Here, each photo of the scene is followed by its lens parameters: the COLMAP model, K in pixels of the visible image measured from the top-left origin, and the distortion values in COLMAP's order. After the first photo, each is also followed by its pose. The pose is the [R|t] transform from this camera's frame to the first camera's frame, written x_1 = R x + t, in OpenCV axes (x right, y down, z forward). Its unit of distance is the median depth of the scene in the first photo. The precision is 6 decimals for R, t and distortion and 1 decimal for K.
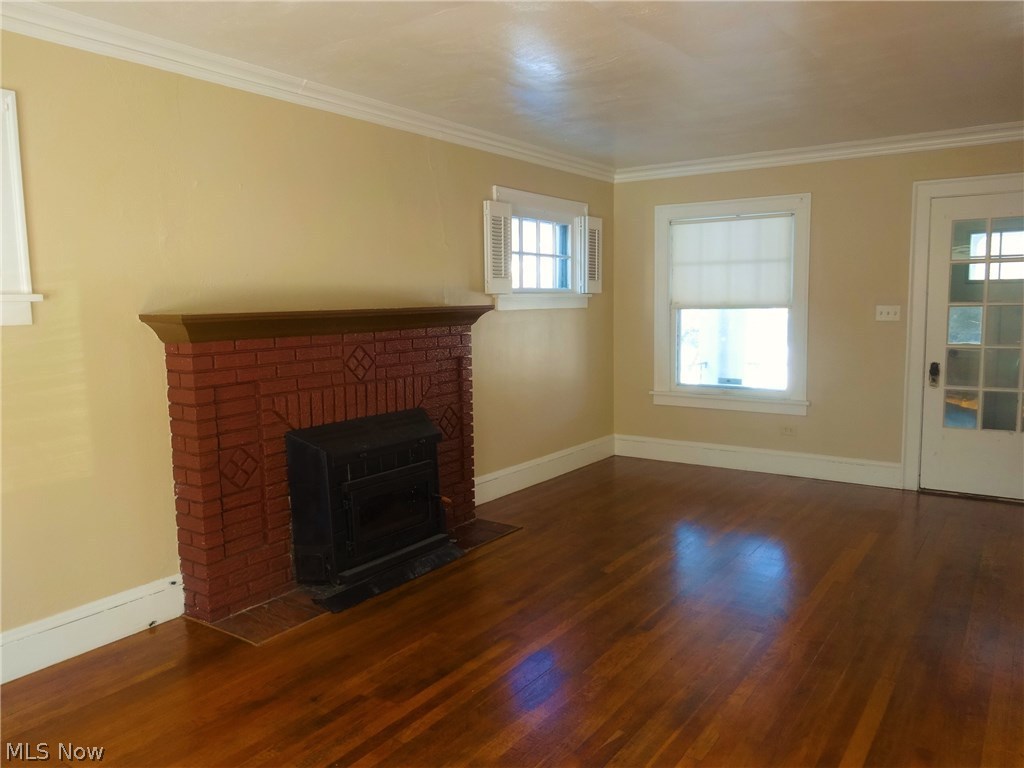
lens RADIAL K [[753.7, 0, 512.0], [0, 753.7, 384.0], [0, 0, 1]] dist [-0.001804, -0.002592]
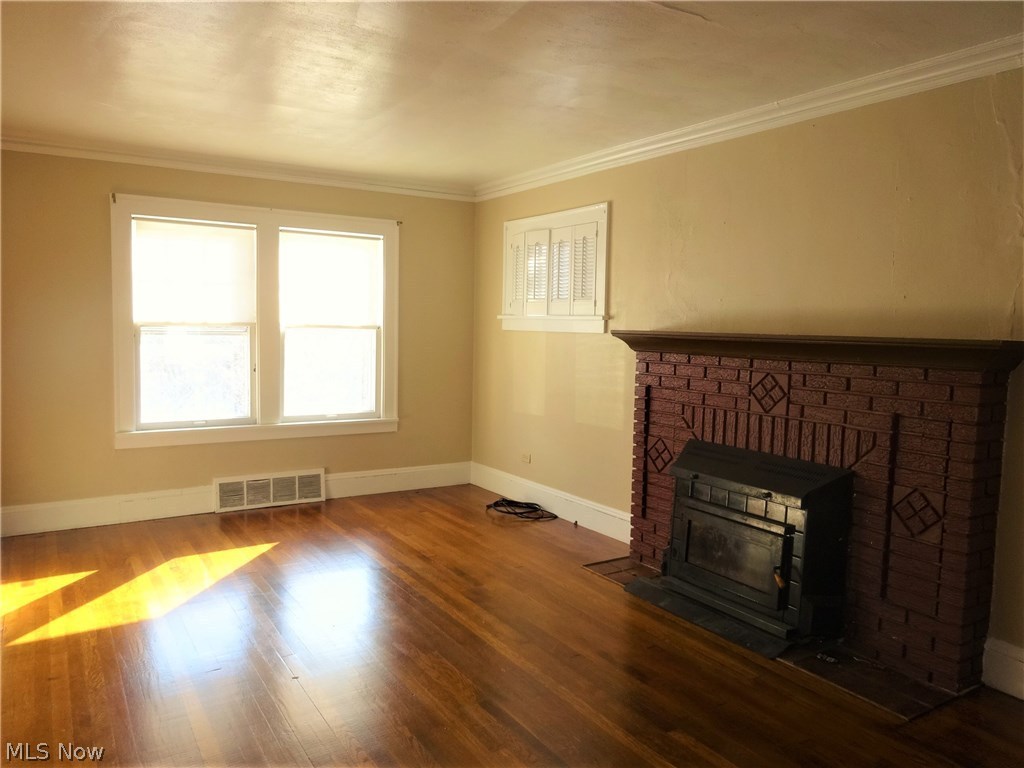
lens RADIAL K [[753.7, 0, 512.0], [0, 753.7, 384.0], [0, 0, 1]] dist [-0.001804, -0.002592]
pose [[-0.398246, 0.085161, -0.913317, 0.843933], [-0.108898, 0.984250, 0.139259, -0.147495], [0.910792, 0.154918, -0.382699, 1.192562]]
